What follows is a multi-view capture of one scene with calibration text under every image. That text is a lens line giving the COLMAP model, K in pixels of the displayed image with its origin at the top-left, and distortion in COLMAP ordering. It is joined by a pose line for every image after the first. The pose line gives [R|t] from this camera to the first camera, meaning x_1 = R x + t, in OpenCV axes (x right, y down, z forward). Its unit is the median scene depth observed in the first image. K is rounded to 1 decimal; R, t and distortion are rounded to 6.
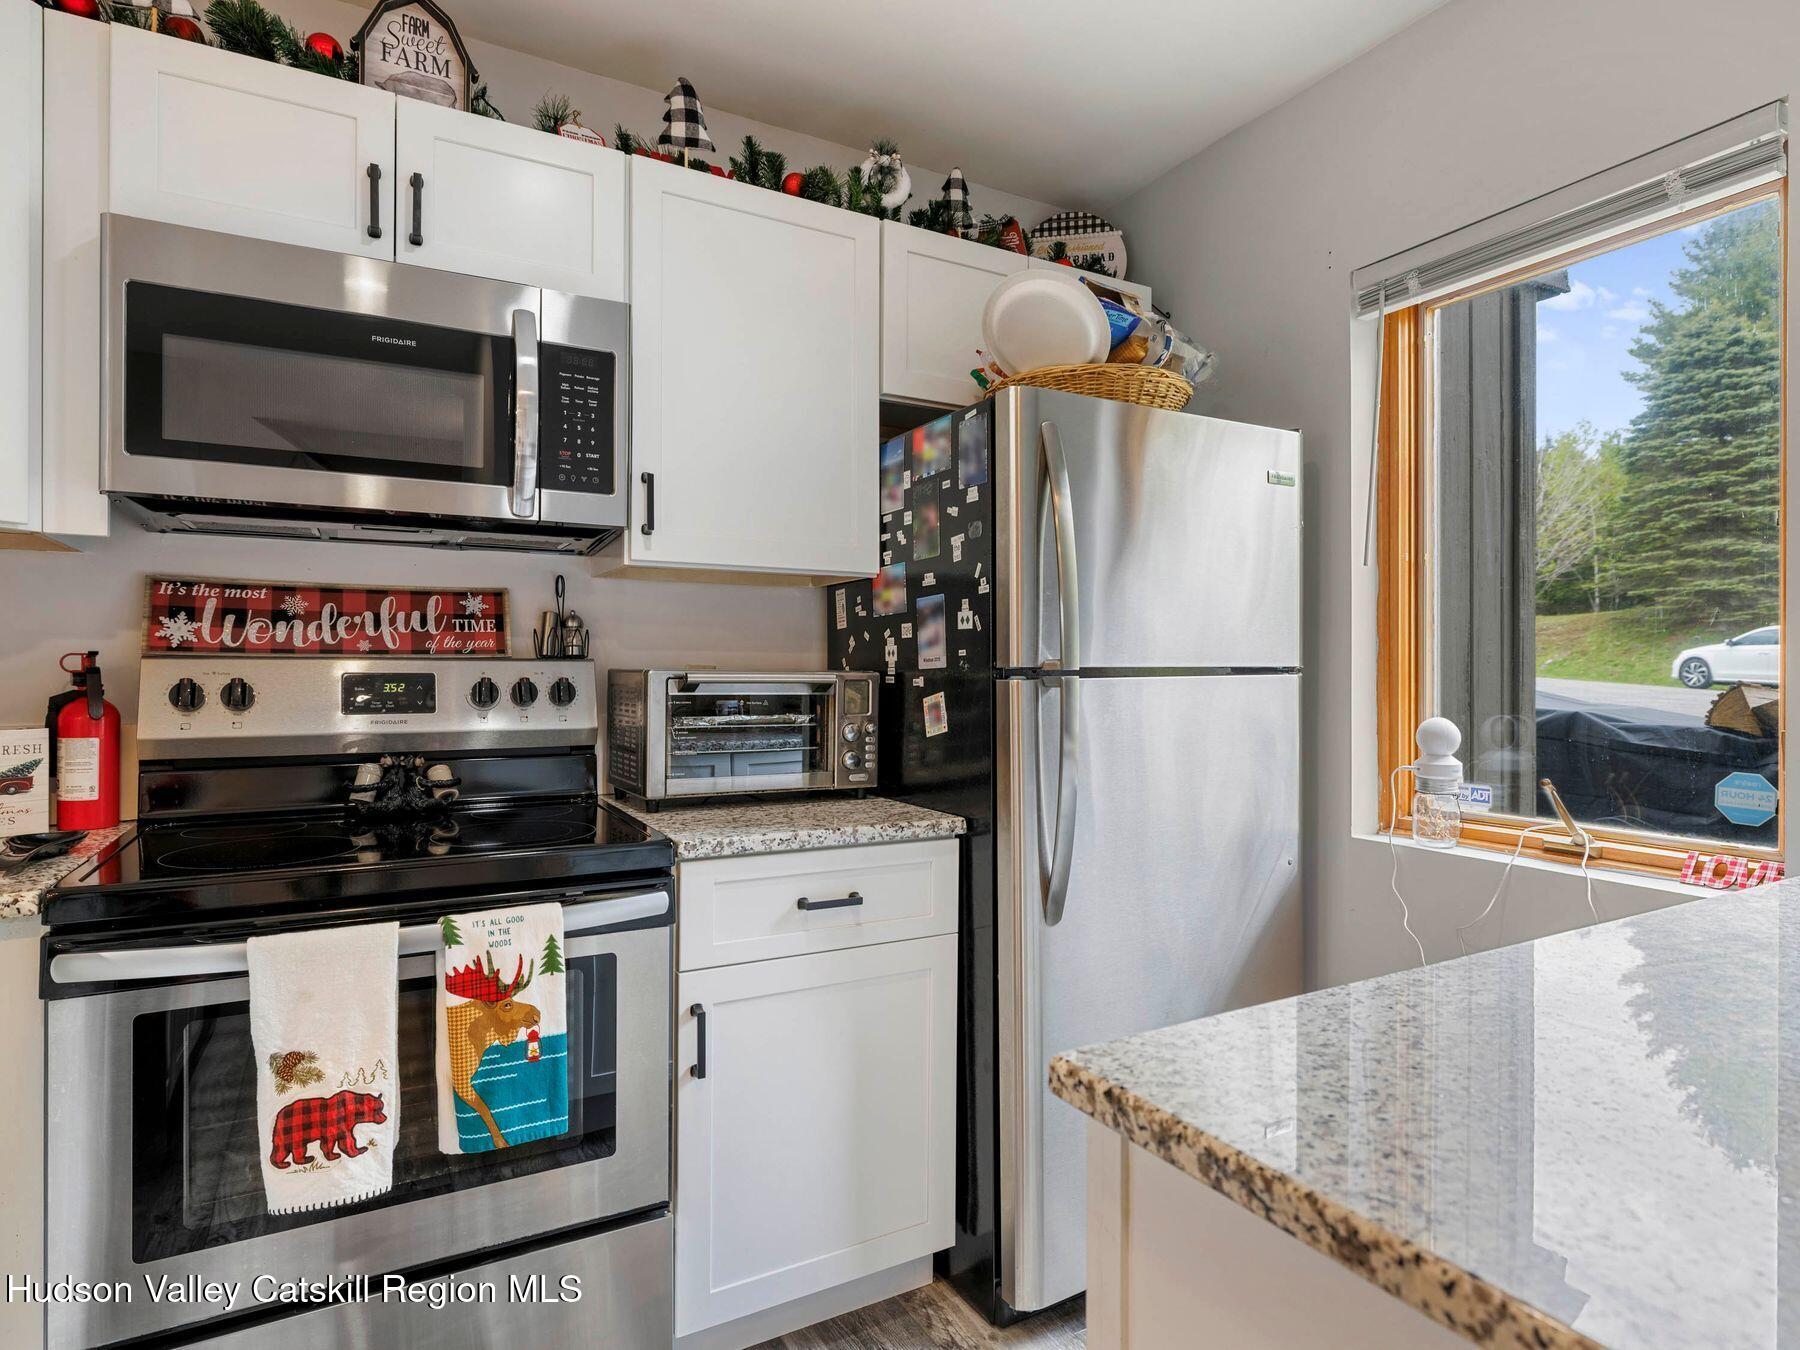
lens RADIAL K [[987.8, 0, 907.3], [0, 987.8, 666.4], [0, 0, 1]] dist [-0.003552, 0.001538]
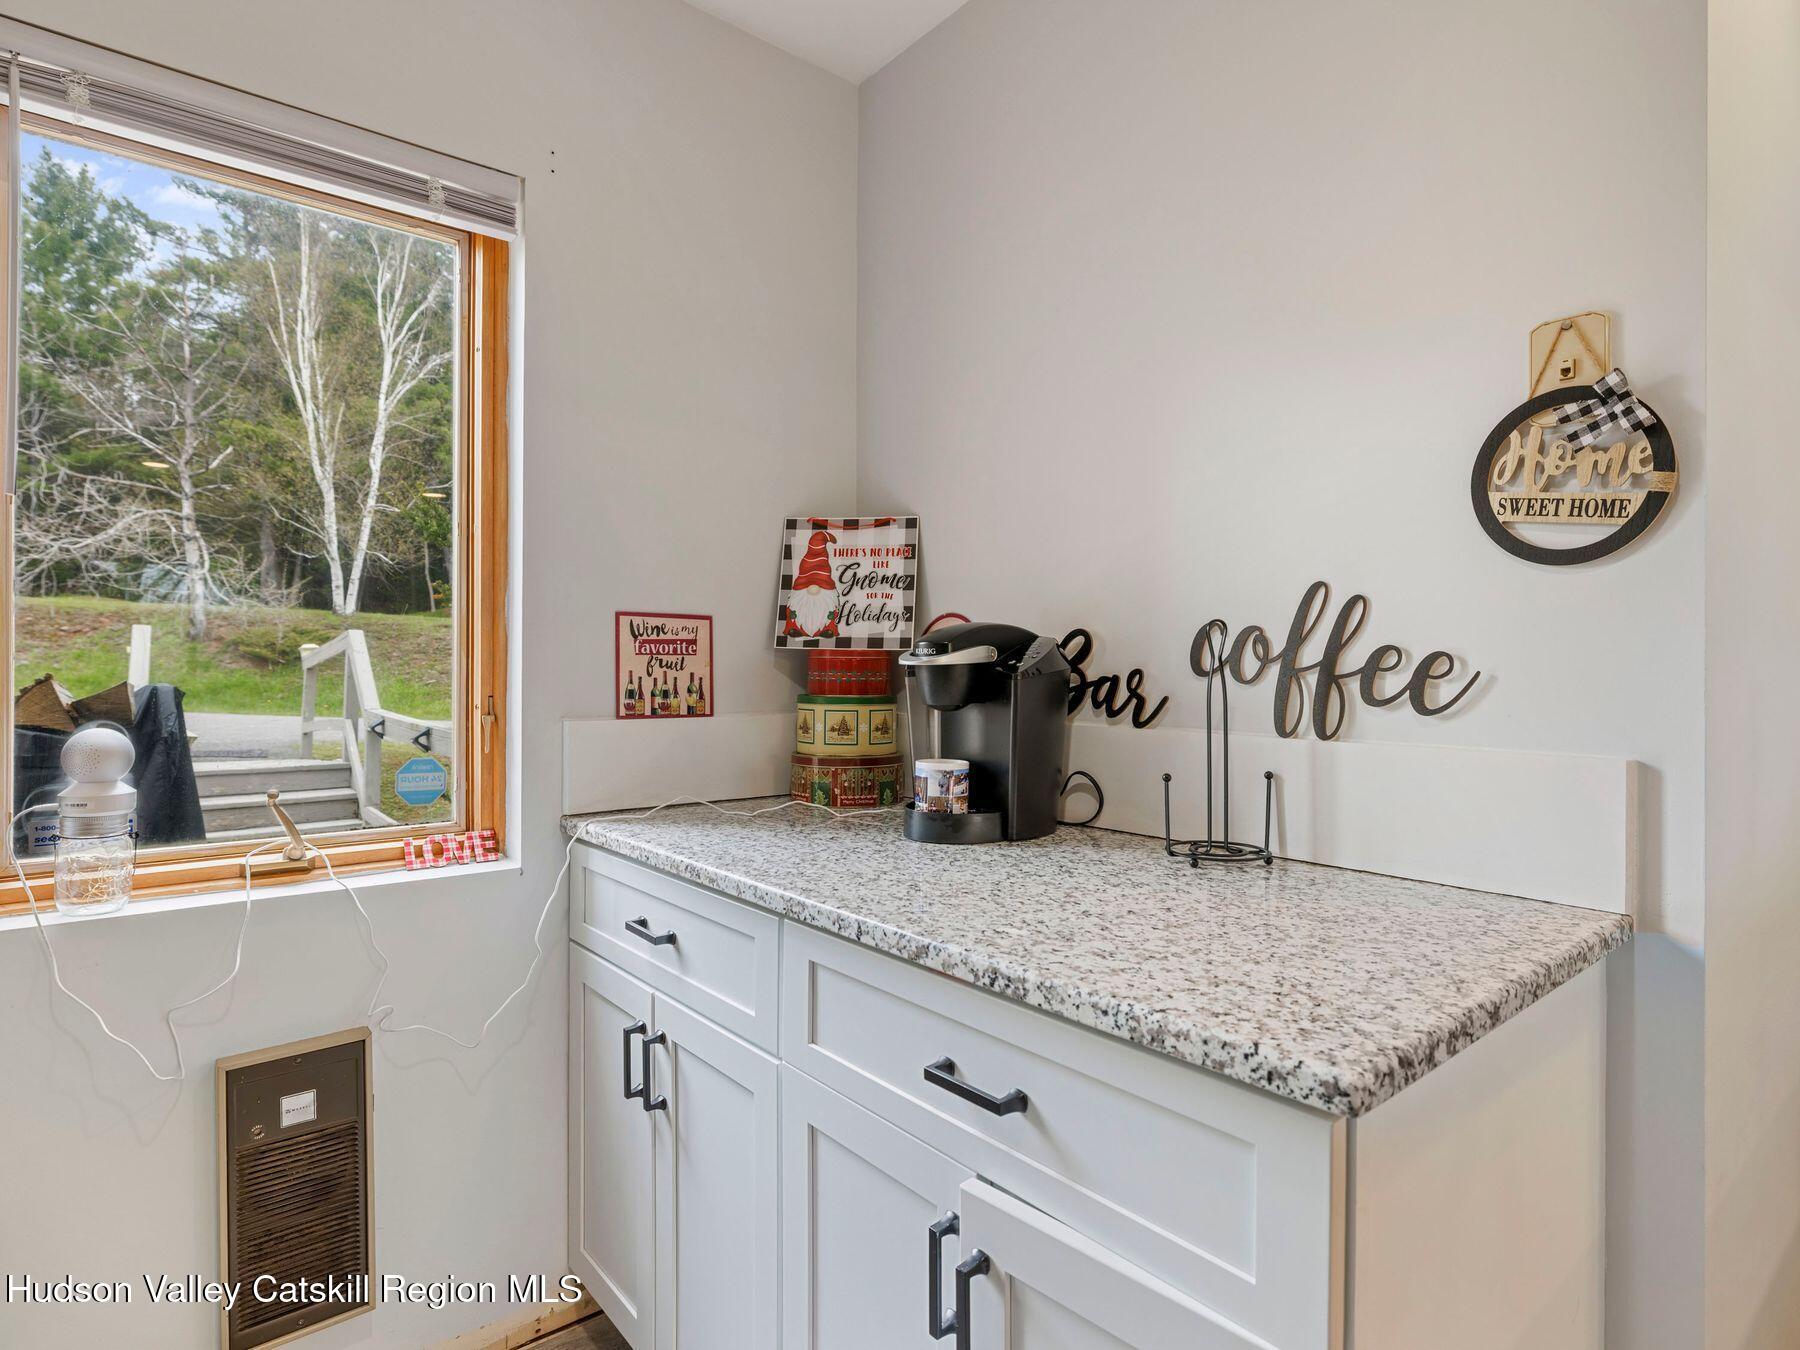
lens RADIAL K [[987.8, 0, 907.3], [0, 987.8, 666.4], [0, 0, 1]] dist [-0.003552, 0.001538]
pose [[-0.175599, -0.002079, 0.984460, -0.412560], [-0.008197, 0.999966, 0.000650, 0.009446], [-0.984428, -0.007956, -0.175610, 0.956368]]
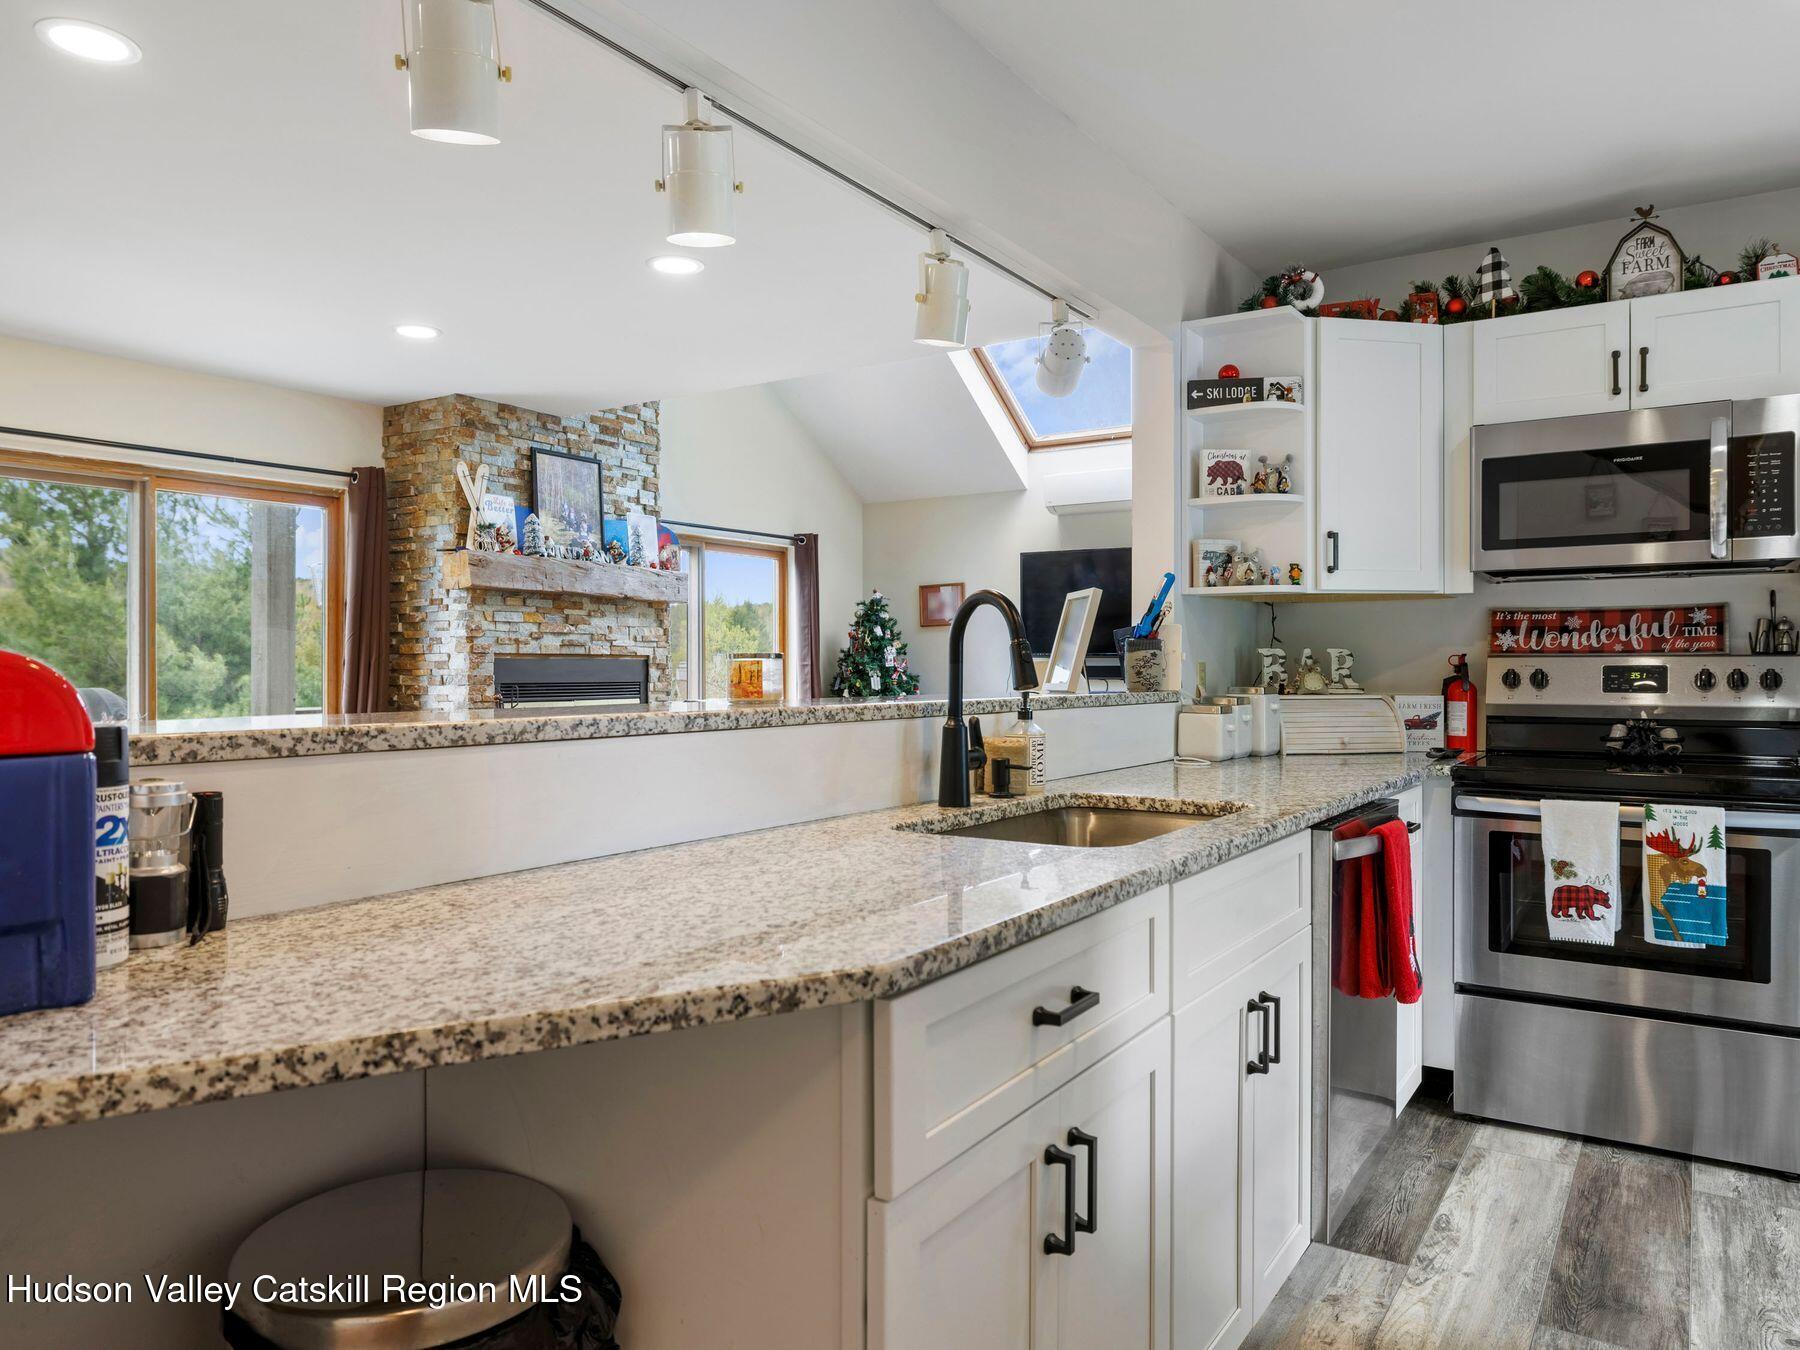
lens RADIAL K [[1161.6, 0, 900.0], [0, 1161.6, 675.0], [0, 0, 1]] dist [-0.009471, -0.000620]
pose [[0.442188, 0.004261, -0.896912, 0.624768], [0.006612, 0.999946, 0.008010, -0.000453], [0.896898, -0.009472, 0.442136, -0.869708]]
